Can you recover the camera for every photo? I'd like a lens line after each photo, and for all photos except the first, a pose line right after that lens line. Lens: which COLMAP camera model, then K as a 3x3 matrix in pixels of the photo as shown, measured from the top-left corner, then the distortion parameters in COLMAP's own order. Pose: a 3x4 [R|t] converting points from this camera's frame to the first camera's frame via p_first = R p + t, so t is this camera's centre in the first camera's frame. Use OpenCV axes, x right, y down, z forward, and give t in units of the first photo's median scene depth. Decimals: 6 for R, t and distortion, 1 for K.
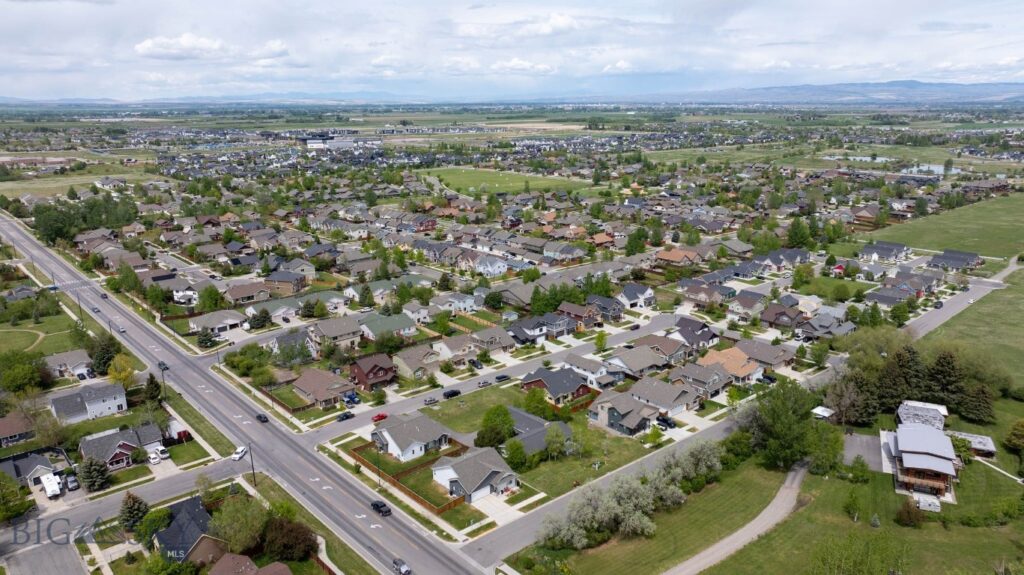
lens RADIAL K [[713.7, 0, 512.0], [0, 713.7, 287.5], [0, 0, 1]] dist [-0.050826, 0.053555]
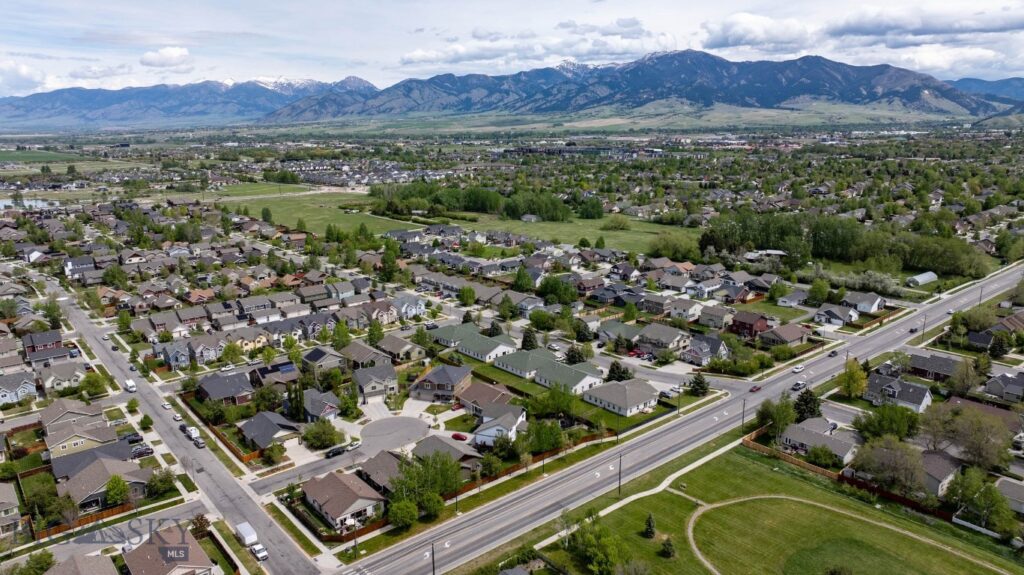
lens RADIAL K [[713.7, 0, 512.0], [0, 713.7, 287.5], [0, 0, 1]] dist [-0.050826, 0.053555]
pose [[0.037442, -0.227147, 0.973140, -1.538234], [0.265357, 0.941122, 0.209464, -0.353473], [-0.963423, 0.250387, 0.095512, 1.329613]]
